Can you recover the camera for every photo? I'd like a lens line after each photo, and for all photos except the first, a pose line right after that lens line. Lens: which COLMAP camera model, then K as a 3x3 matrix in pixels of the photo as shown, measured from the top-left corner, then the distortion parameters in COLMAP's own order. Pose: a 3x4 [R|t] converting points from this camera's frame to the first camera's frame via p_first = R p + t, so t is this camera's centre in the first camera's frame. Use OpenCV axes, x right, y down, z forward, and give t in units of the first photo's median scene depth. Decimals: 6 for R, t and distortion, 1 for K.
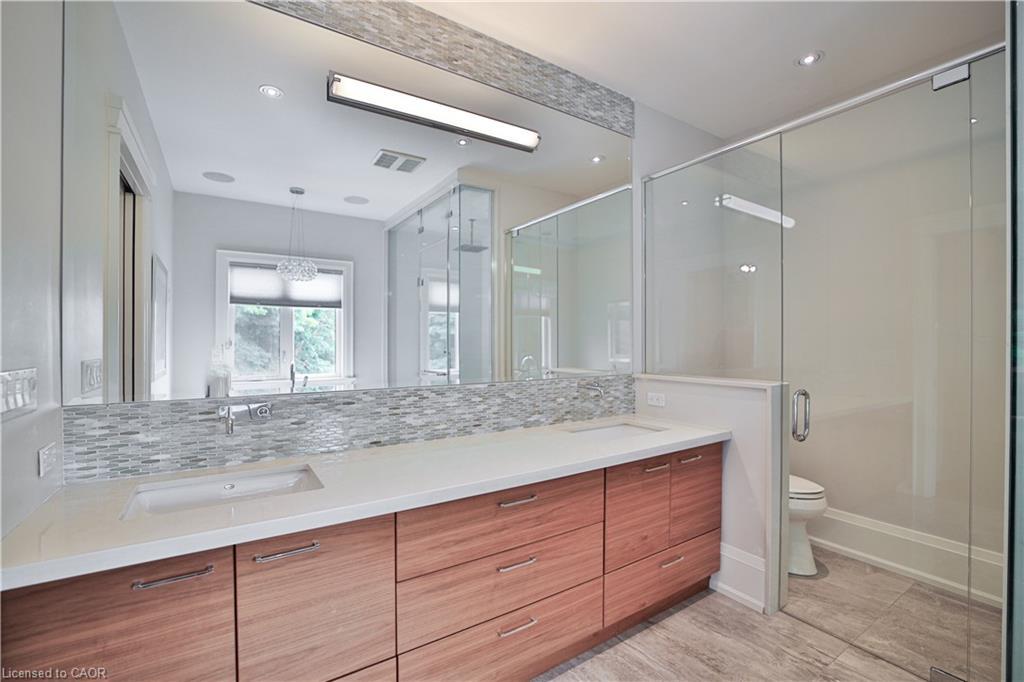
lens RADIAL K [[426.8, 0, 516.2], [0, 426.8, 335.6], [0, 0, 1]] dist [-0.042009, 0.011628]
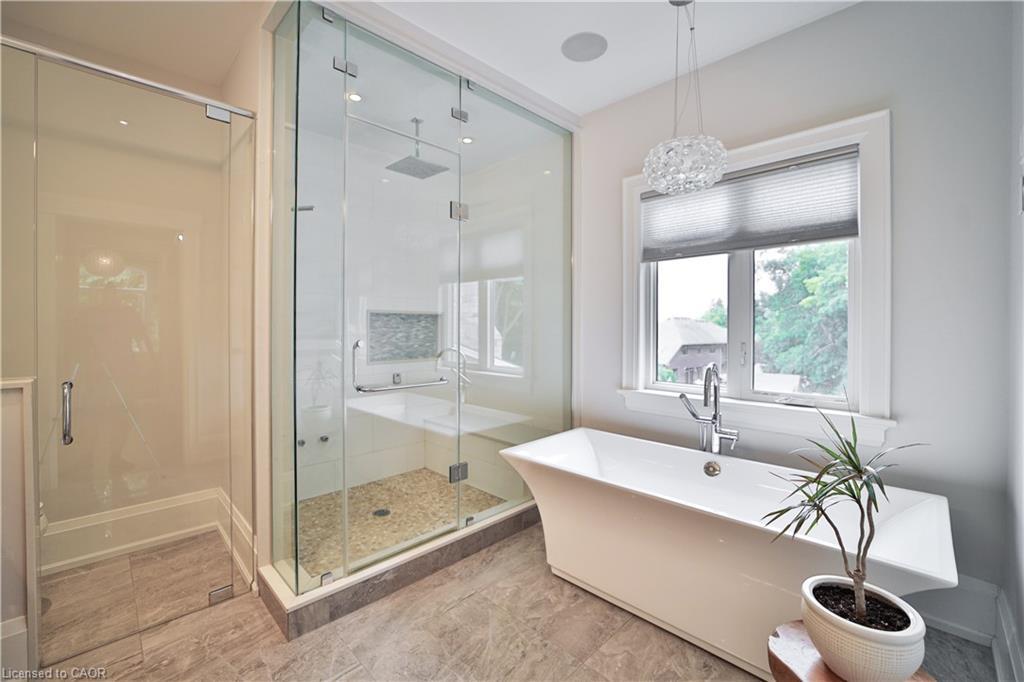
lens RADIAL K [[426.8, 0, 516.2], [0, 426.8, 335.6], [0, 0, 1]] dist [-0.042009, 0.011628]
pose [[-0.207489, -0.006584, 0.978215, -0.319182], [-0.025853, 0.999665, 0.001244, 0.012592], [-0.977896, -0.025031, -0.207589, 0.321963]]
